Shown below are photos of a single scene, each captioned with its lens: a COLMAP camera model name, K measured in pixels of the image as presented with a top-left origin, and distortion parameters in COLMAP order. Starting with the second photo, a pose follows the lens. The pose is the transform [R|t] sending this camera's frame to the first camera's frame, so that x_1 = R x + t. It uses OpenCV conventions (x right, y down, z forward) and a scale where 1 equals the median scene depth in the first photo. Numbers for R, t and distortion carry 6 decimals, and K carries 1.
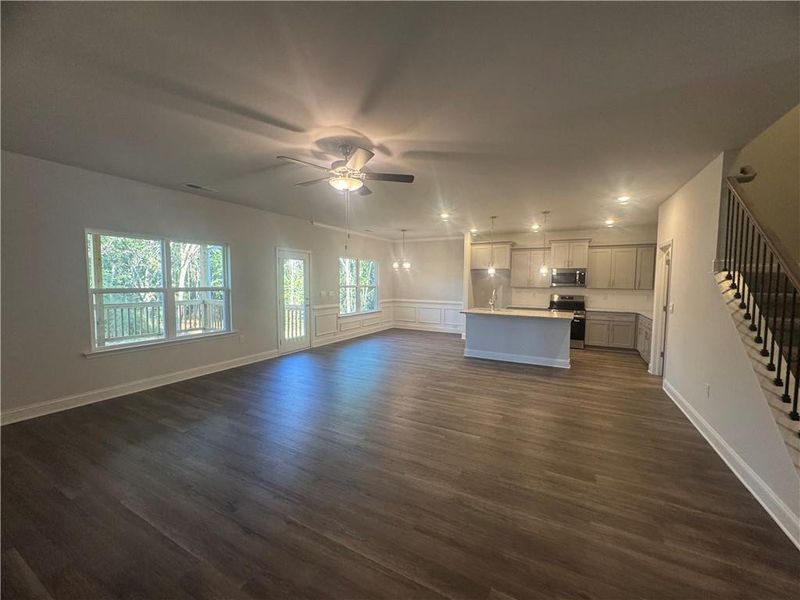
lens RADIAL K [[320.3, 0, 400.0], [0, 320.3, 300.1], [0, 0, 1]] dist [0.001455, 0.000640]
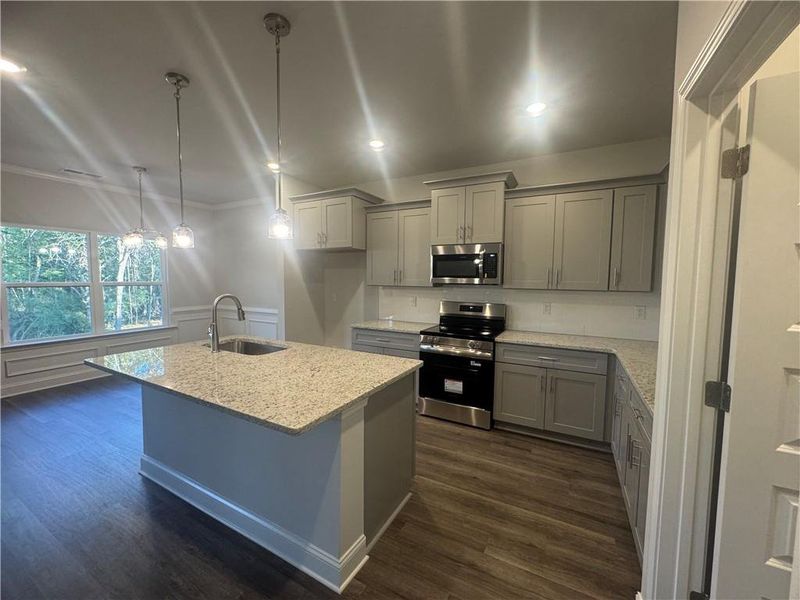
lens RADIAL K [[322.0, 0, 399.6], [0, 322.0, 302.3], [0, 0, 1]] dist [0.004011, 0.000369]
pose [[0.999999, -0.000952, 0.000682, 0.452285], [0.000942, 0.999890, 0.014786, -0.025109], [-0.000696, -0.014785, 0.999890, 0.573461]]
